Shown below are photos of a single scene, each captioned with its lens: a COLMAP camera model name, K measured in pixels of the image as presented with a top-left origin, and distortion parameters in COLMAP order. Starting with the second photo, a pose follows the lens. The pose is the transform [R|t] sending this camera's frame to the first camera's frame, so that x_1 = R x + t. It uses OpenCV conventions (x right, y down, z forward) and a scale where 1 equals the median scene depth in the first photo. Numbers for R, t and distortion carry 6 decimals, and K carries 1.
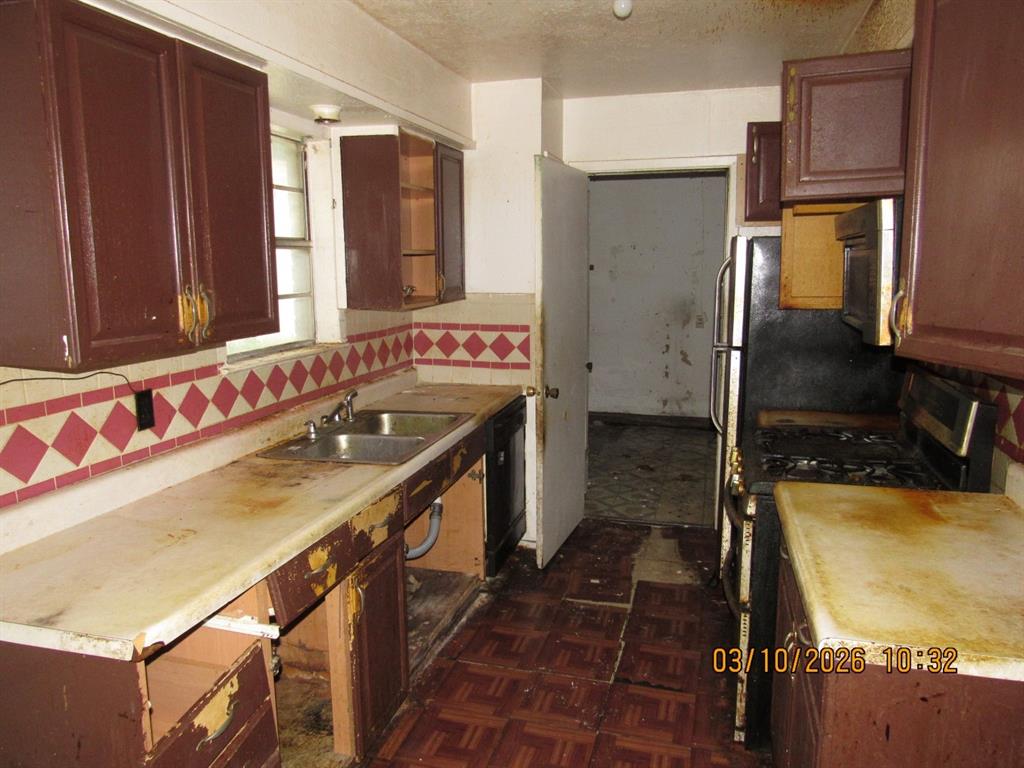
lens RADIAL K [[728.7, 0, 509.7], [0, 728.7, 385.2], [0, 0, 1]] dist [-0.030298, 0.006782]
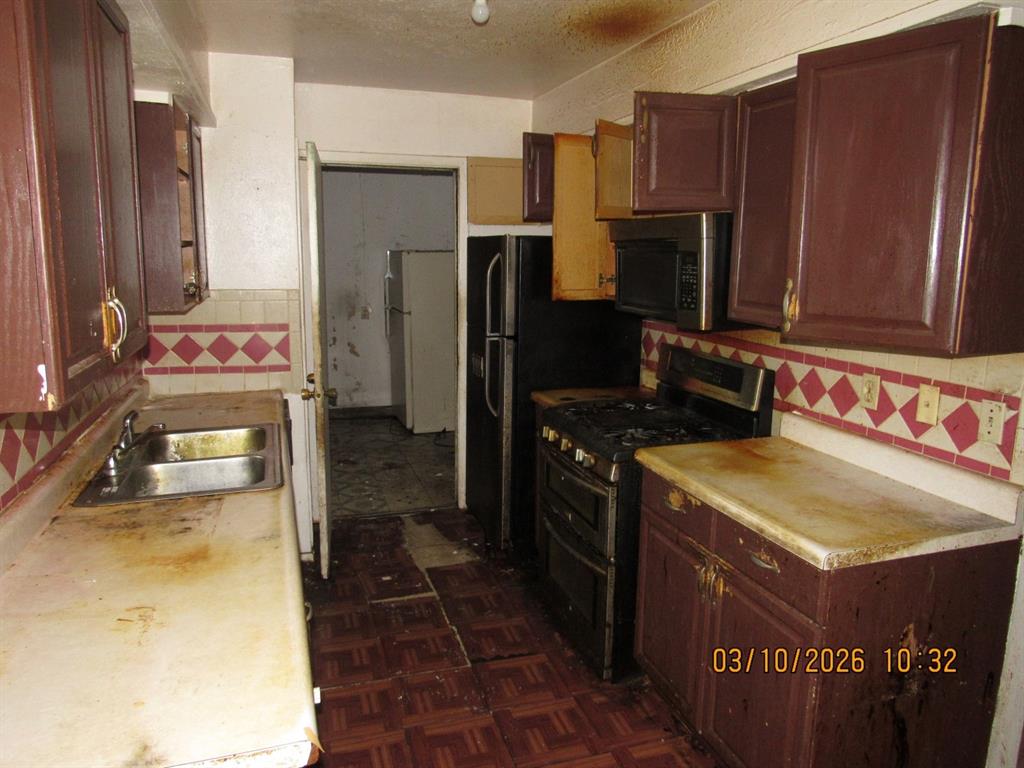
lens RADIAL K [[728.7, 0, 508.6], [0, 728.7, 385.8], [0, 0, 1]] dist [-0.030298, 0.006782]
pose [[0.836478, -0.083113, 0.541661, -0.261804], [0.075043, 0.996493, 0.037017, -0.017446], [-0.542838, 0.009684, 0.839782, 0.072241]]
